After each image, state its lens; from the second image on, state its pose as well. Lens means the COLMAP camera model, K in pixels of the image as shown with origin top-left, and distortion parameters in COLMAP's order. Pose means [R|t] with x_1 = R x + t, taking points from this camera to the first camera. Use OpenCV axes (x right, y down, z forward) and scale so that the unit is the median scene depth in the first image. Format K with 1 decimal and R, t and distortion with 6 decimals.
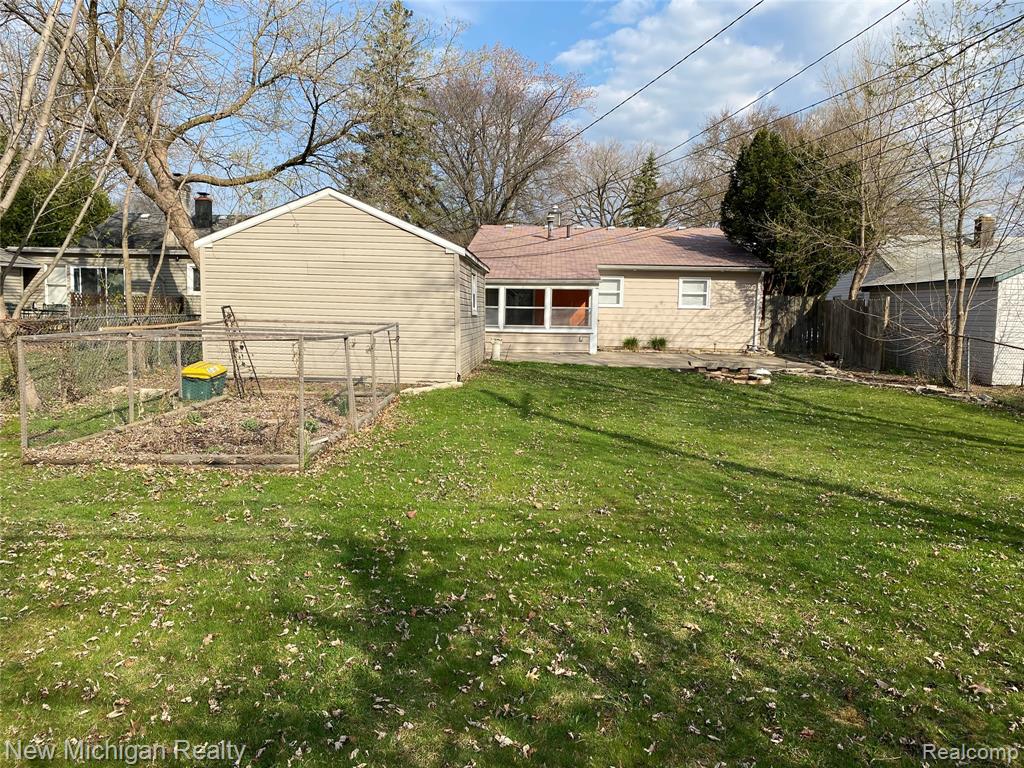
lens RADIAL K [[815.6, 0, 512.0], [0, 815.6, 384.0], [0, 0, 1]] dist [0.079484, -0.000087]
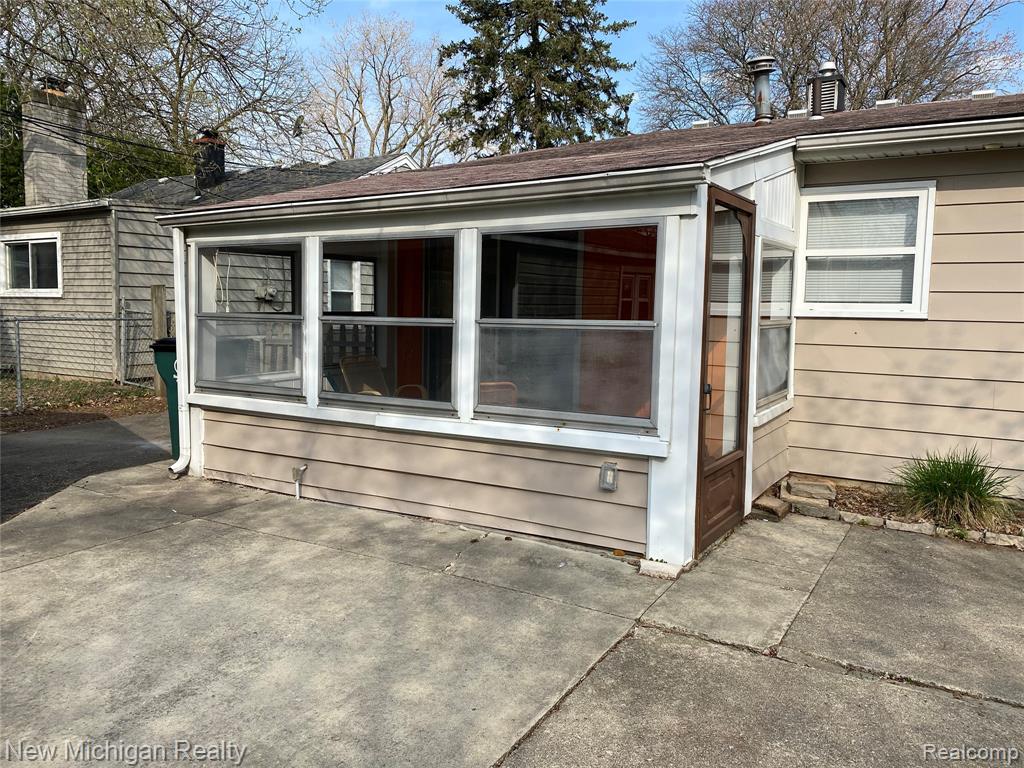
lens RADIAL K [[815.6, 0, 512.0], [0, 815.6, 384.0], [0, 0, 1]] dist [0.079484, -0.000087]
pose [[0.890079, 0.038388, -0.454188, 0.151748], [-0.043370, 0.999059, -0.000552, -0.077483], [0.453739, 0.020189, 0.890906, 0.812332]]
